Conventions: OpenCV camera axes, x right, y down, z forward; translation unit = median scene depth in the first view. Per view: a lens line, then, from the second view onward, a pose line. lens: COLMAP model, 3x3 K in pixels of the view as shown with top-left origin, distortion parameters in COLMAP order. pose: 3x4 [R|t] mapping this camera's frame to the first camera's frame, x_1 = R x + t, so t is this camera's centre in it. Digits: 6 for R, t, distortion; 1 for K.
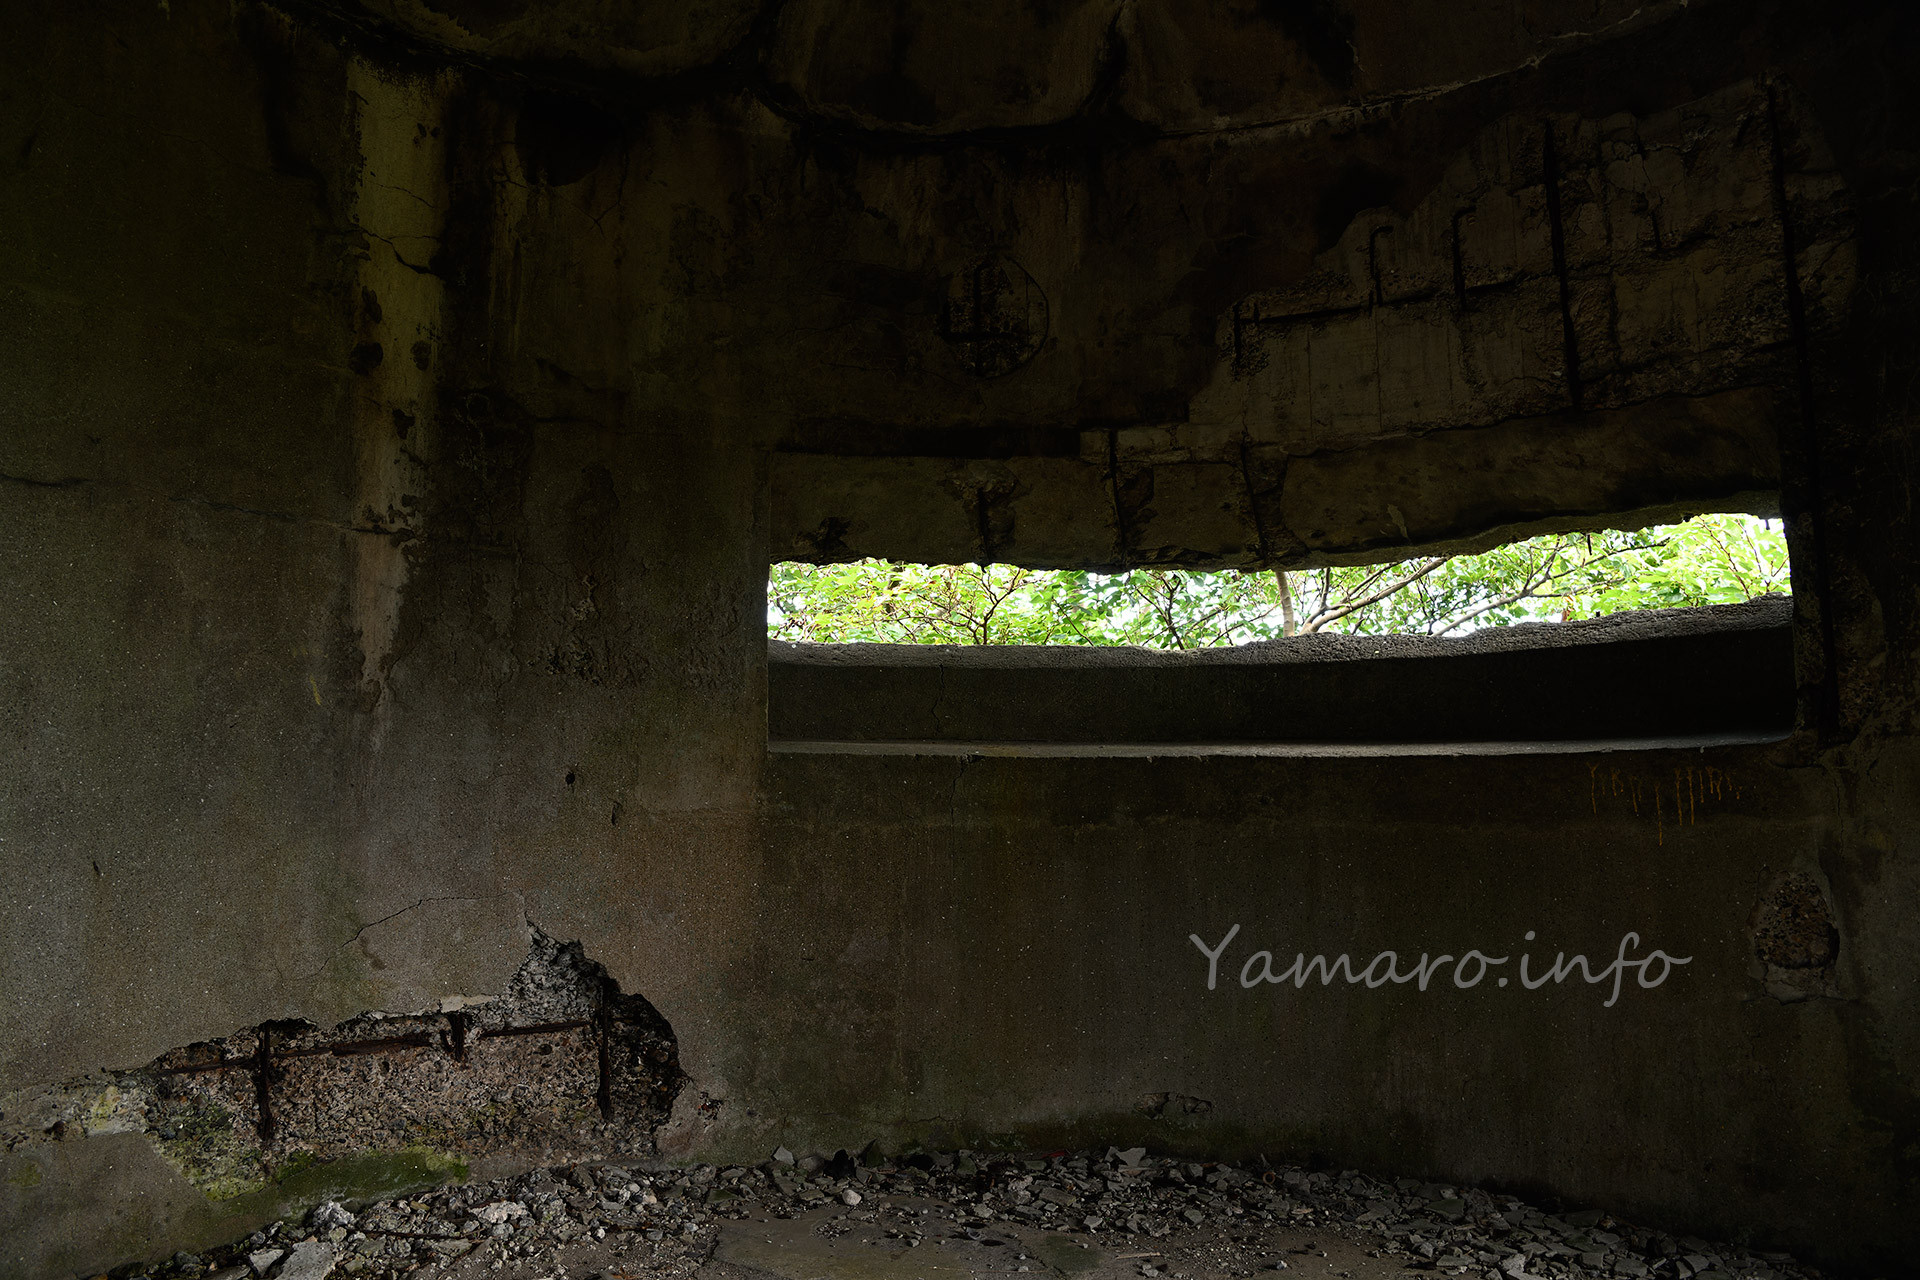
lens RADIAL K [[1316.4, 0, 961.3], [0, 1316.4, 630.8], [0, 0, 1]] dist [-0.078580, 0.018880]
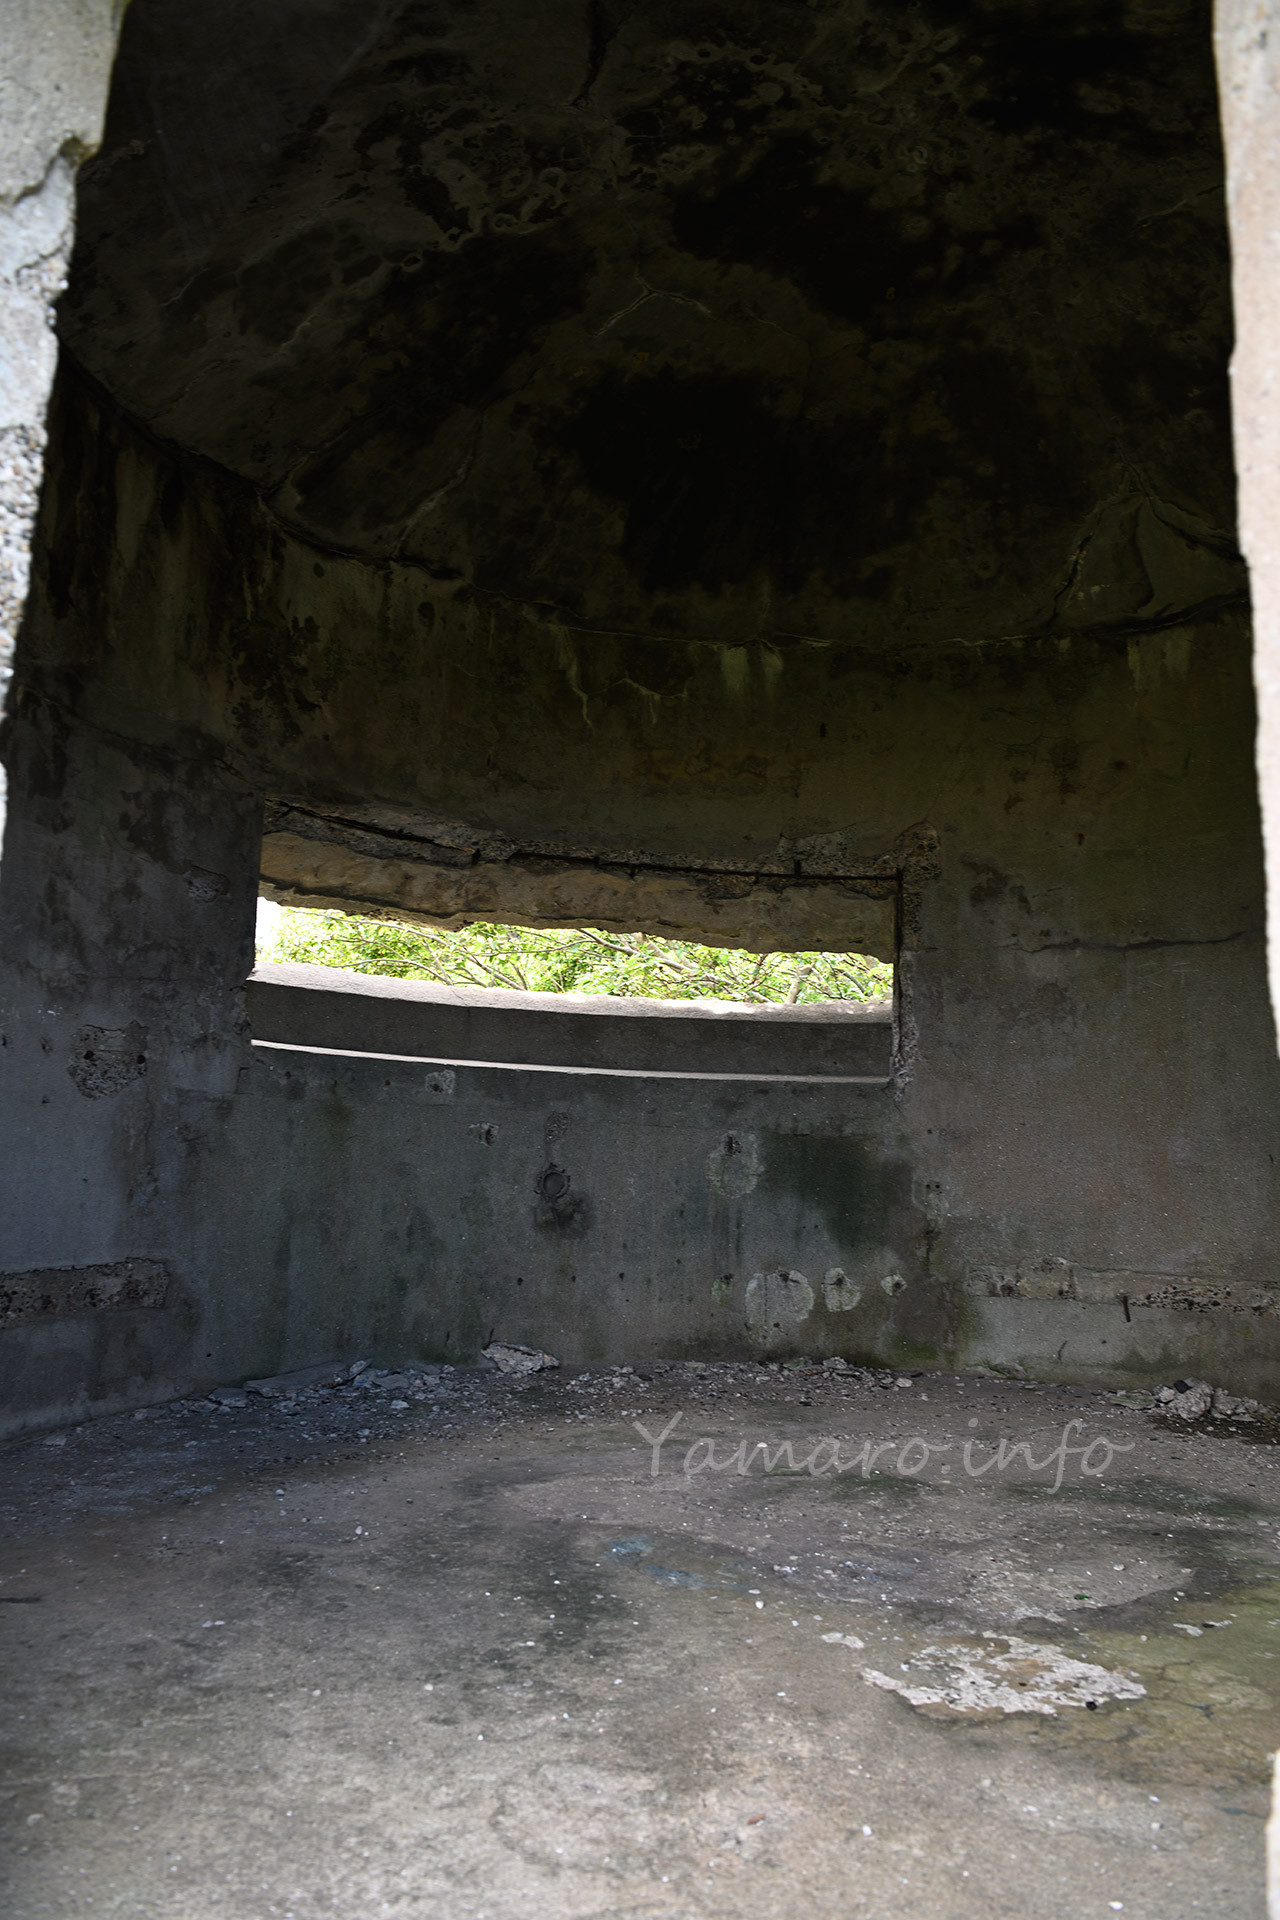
lens RADIAL K [[1316.4, 0, 634.1], [0, 1316.4, 966.8], [0, 0, 1]] dist [-0.078580, 0.018880]
pose [[-0.261128, -0.141480, -0.954880, 0.946420], [0.076388, 0.983070, -0.166546, 0.123843], [0.962277, -0.116431, -0.245900, 0.503331]]
